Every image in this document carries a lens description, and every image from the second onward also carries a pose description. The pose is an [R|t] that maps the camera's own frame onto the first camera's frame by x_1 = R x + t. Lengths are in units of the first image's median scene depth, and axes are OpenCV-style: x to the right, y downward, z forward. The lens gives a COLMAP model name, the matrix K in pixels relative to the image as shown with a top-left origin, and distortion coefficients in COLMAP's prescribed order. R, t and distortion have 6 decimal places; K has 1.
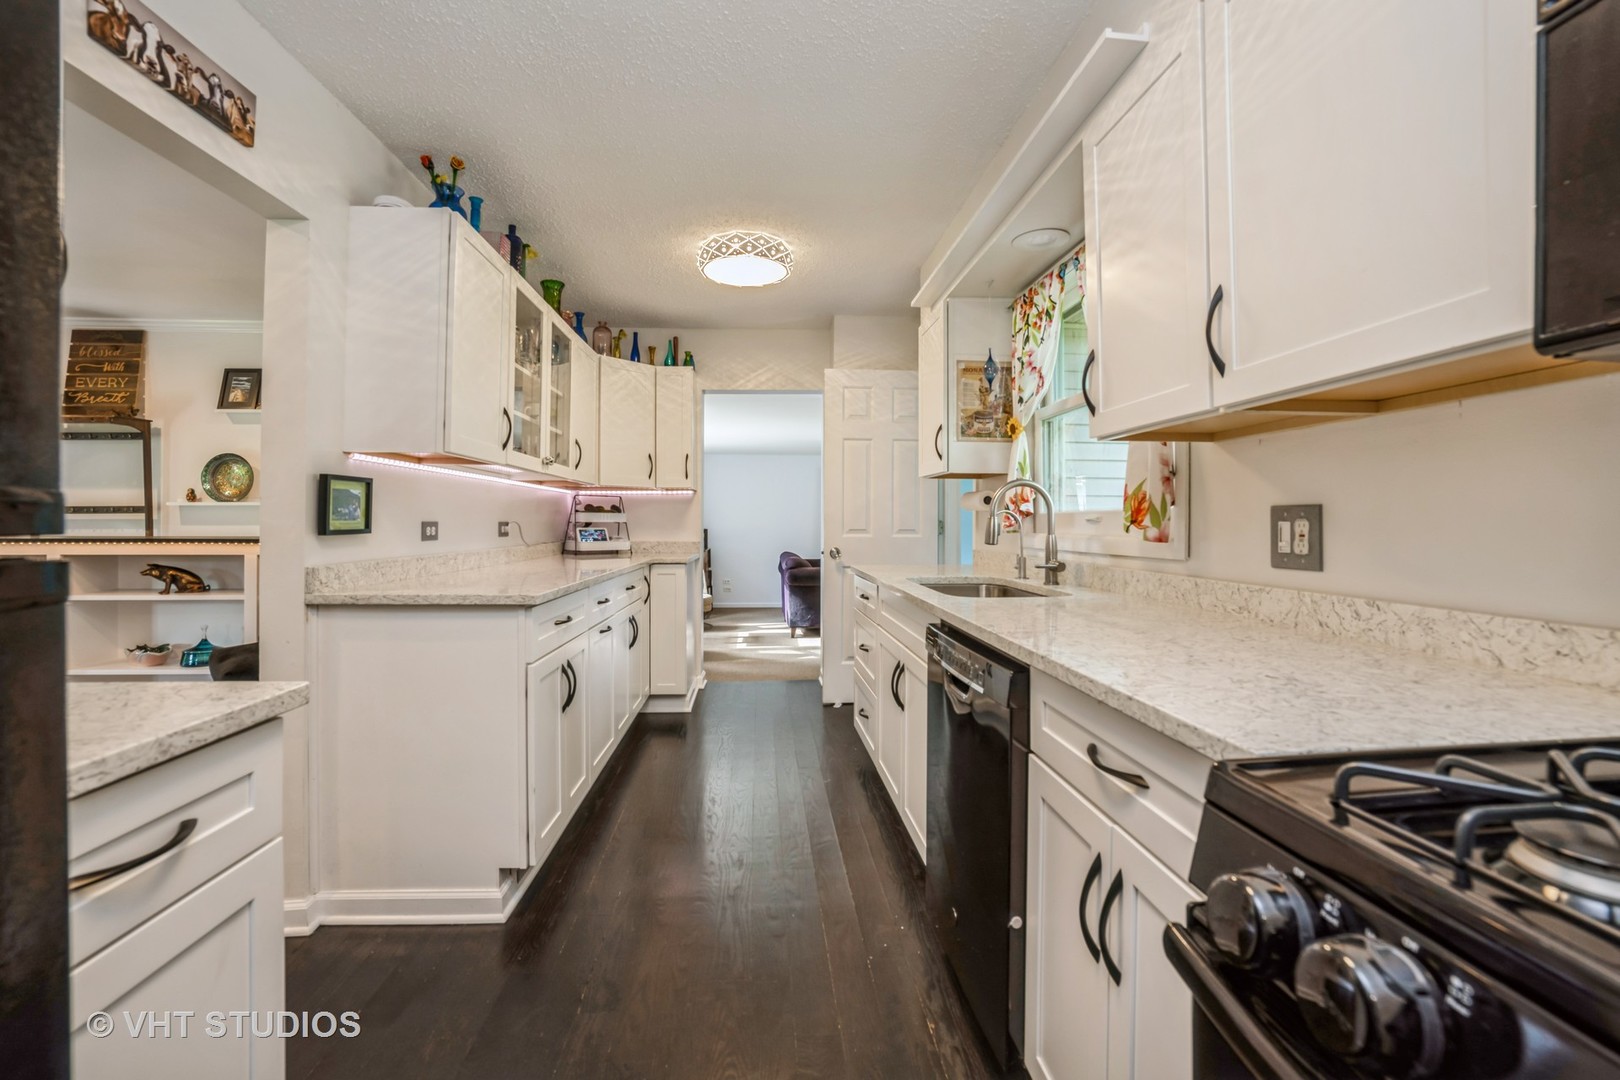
lens RADIAL K [[667.8, 0, 810.0], [0, 667.8, 540.0], [0, 0, 1]] dist [-0.020788, 0.000154]
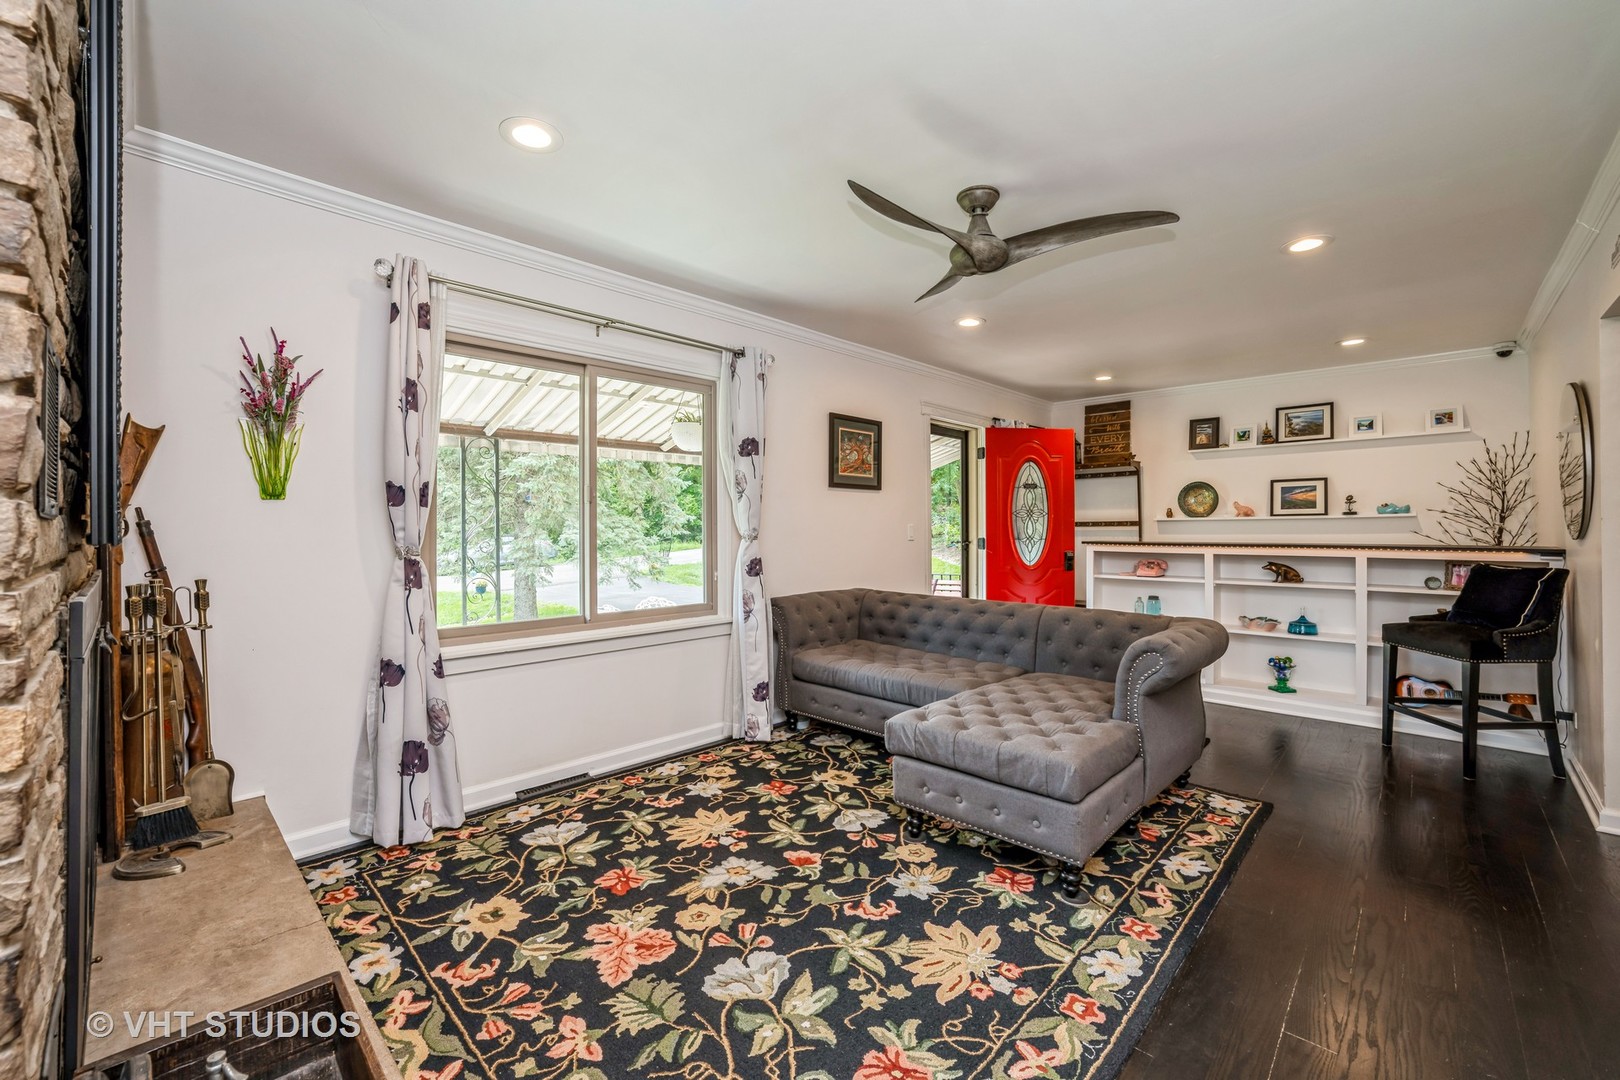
lens RADIAL K [[667.8, 0, 810.0], [0, 667.8, 540.0], [0, 0, 1]] dist [-0.020788, 0.000154]
pose [[0.662686, 0.010754, -0.748820, -0.578105], [-0.014771, 0.999890, 0.001288, 0.000619], [0.748752, 0.010207, 0.662772, -0.793104]]
